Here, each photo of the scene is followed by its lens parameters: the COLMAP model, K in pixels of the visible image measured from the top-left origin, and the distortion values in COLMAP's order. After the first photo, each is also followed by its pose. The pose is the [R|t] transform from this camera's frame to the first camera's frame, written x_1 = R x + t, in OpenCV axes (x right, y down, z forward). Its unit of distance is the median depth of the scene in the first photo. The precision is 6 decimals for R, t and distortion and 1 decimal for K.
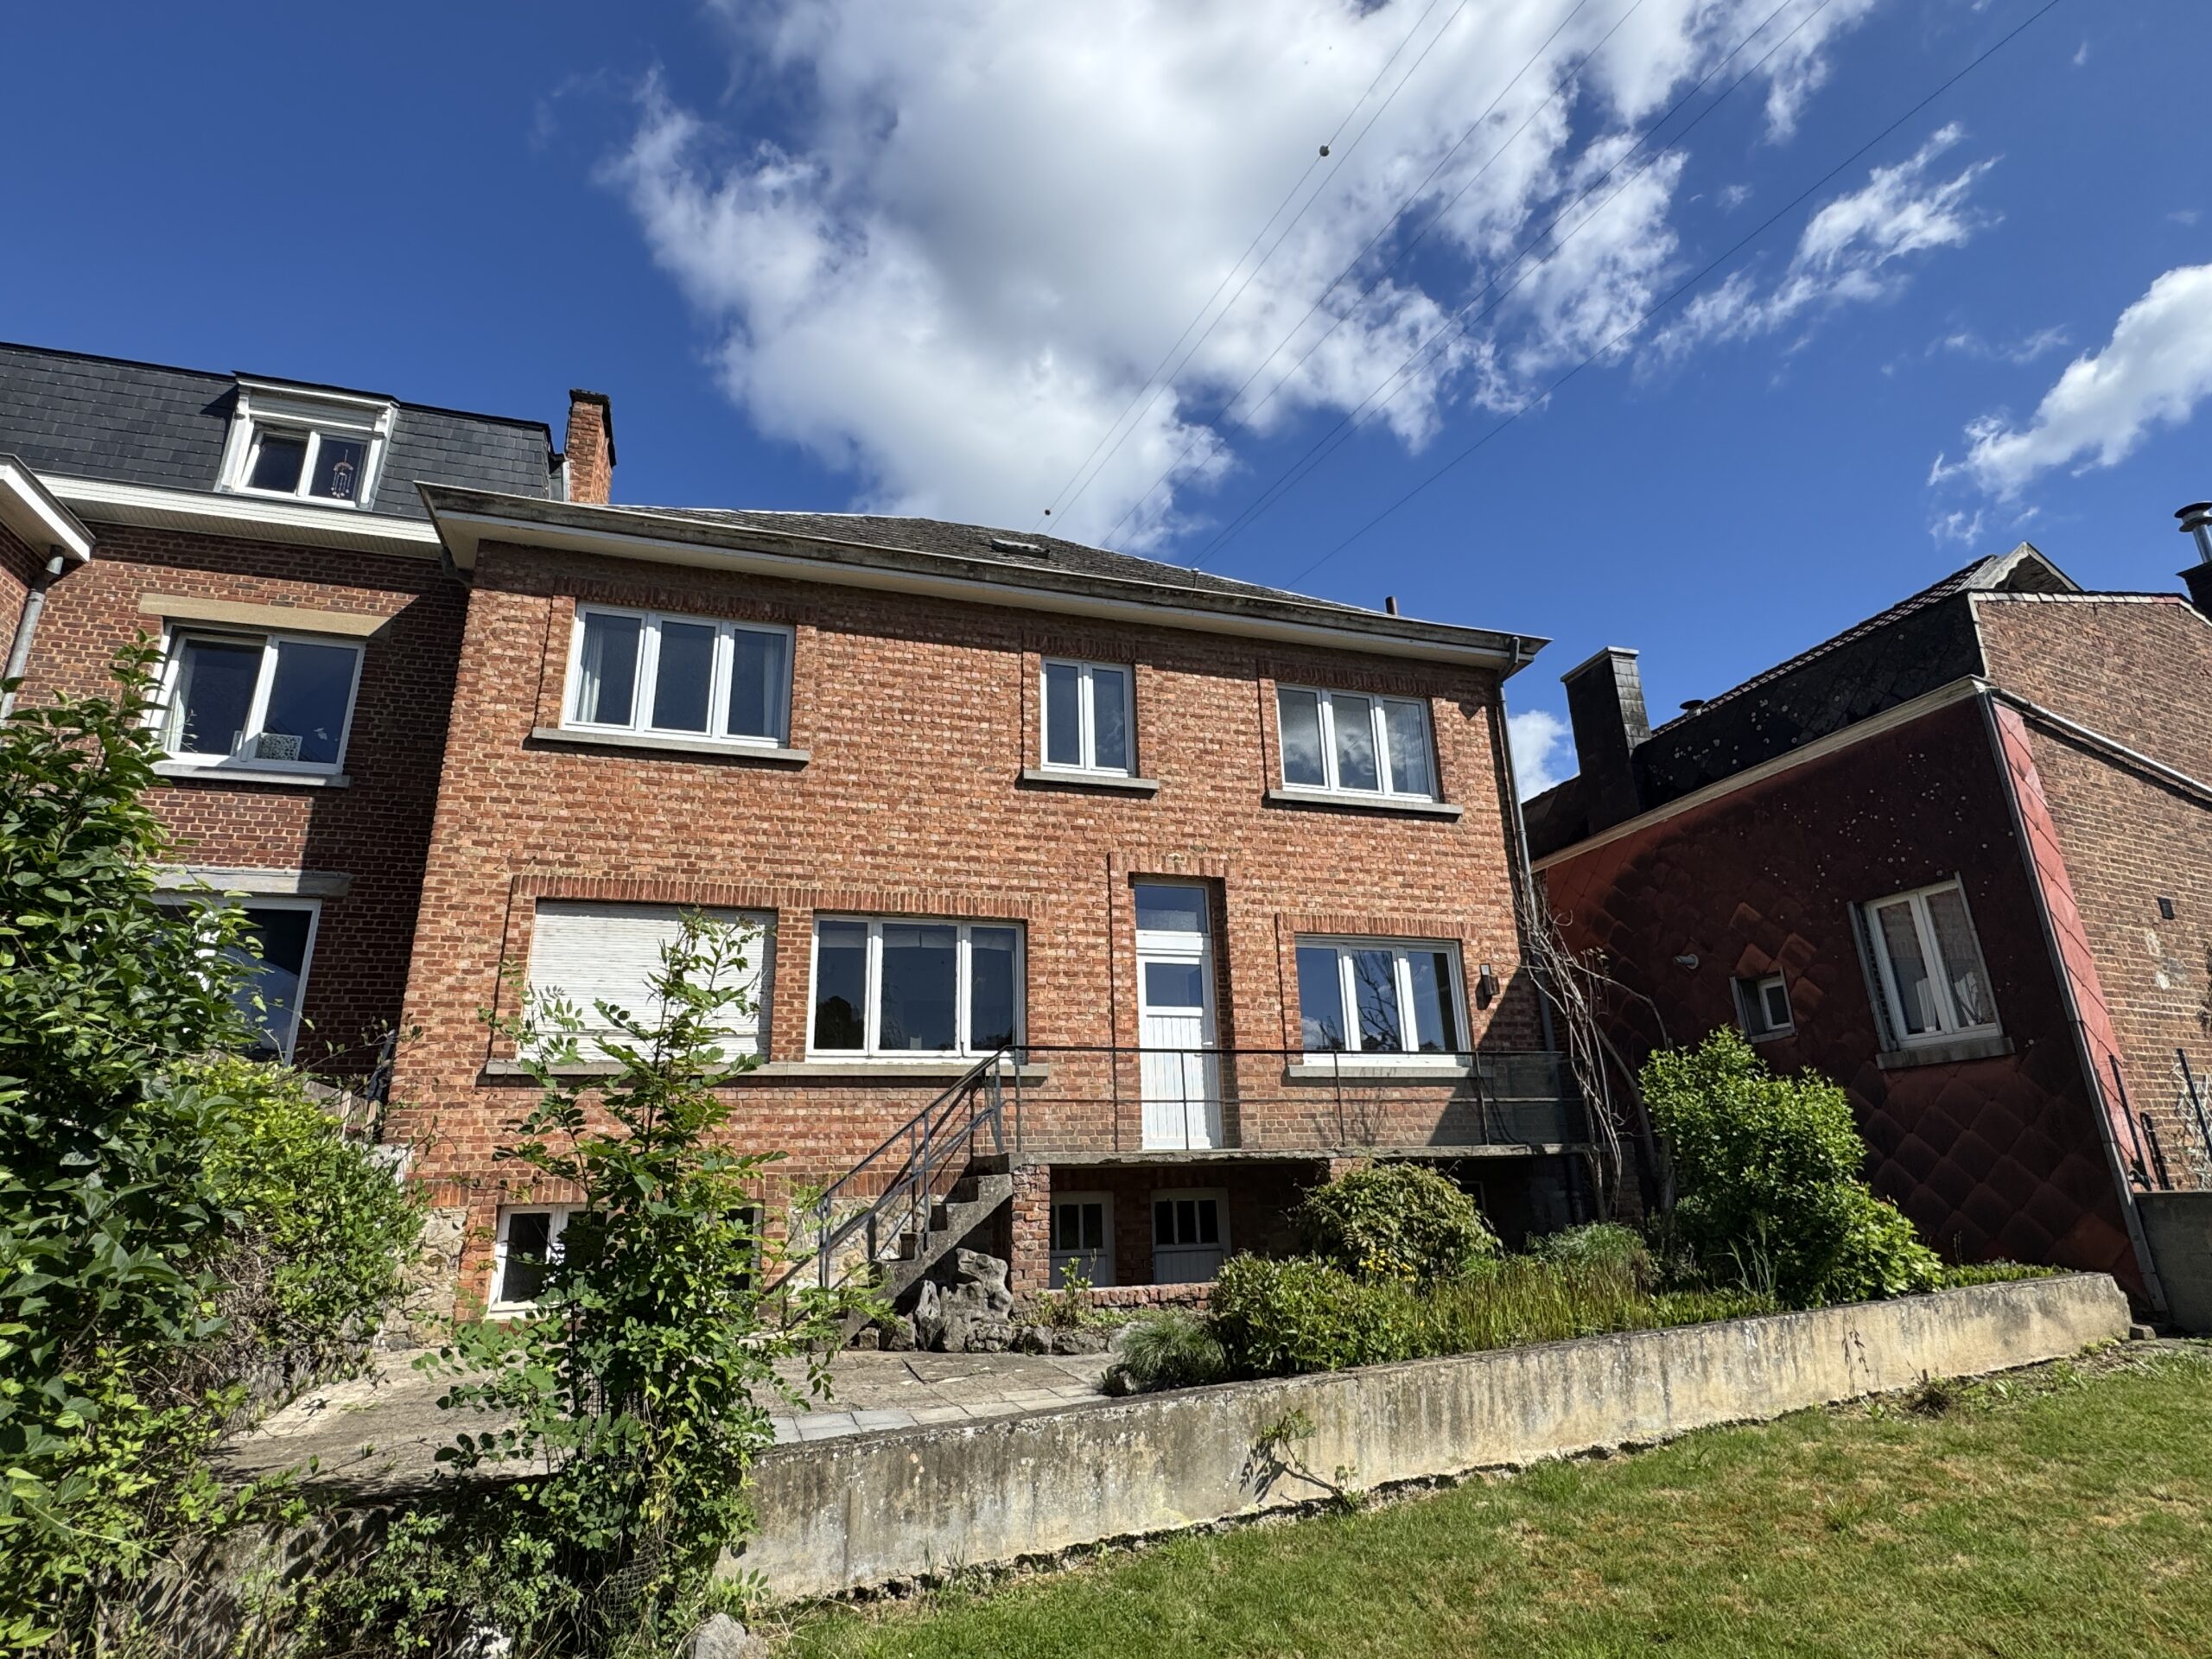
lens RADIAL K [[1138.2, 0, 1108.0], [0, 1138.2, 818.2], [0, 0, 1]] dist [-0.012002, 0.008103]
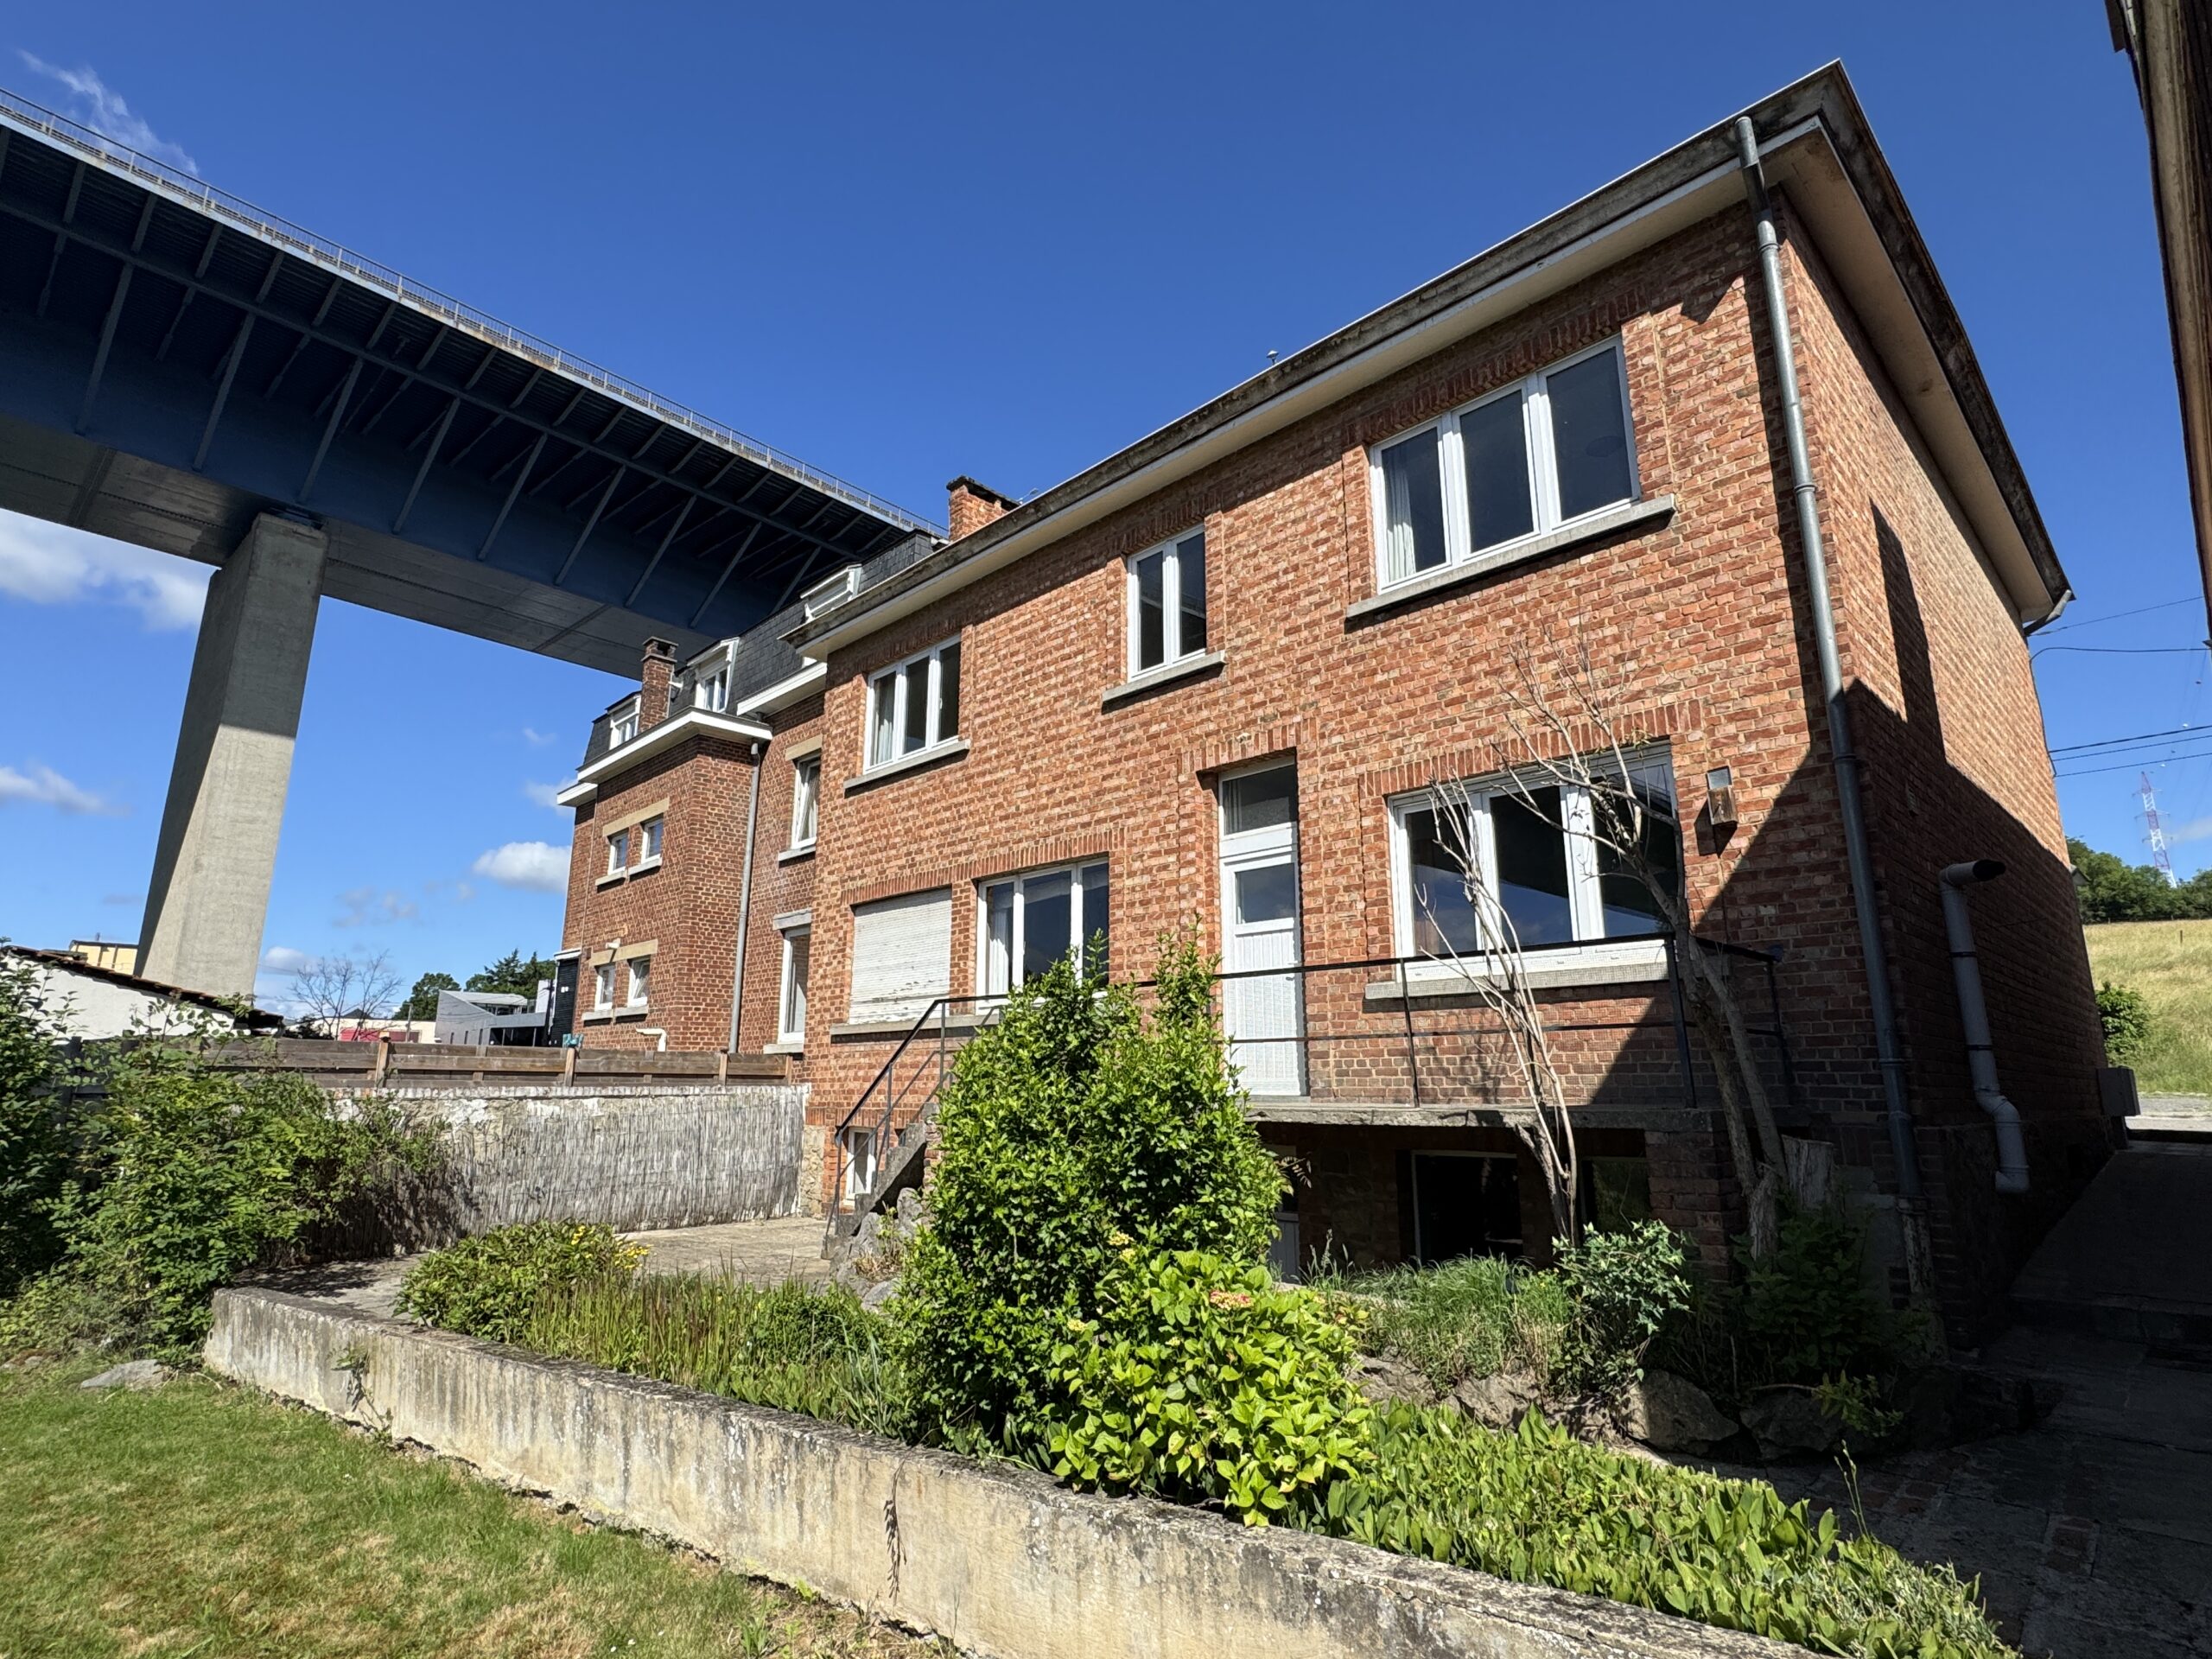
lens RADIAL K [[1138.2, 0, 1108.5], [0, 1138.2, 832.9], [0, 0, 1]] dist [-0.012002, 0.008103]
pose [[0.461100, -0.174365, -0.870048, 0.719790], [0.260773, 0.963834, -0.054958, 0.121100], [0.848165, -0.201544, 0.489894, 0.523742]]
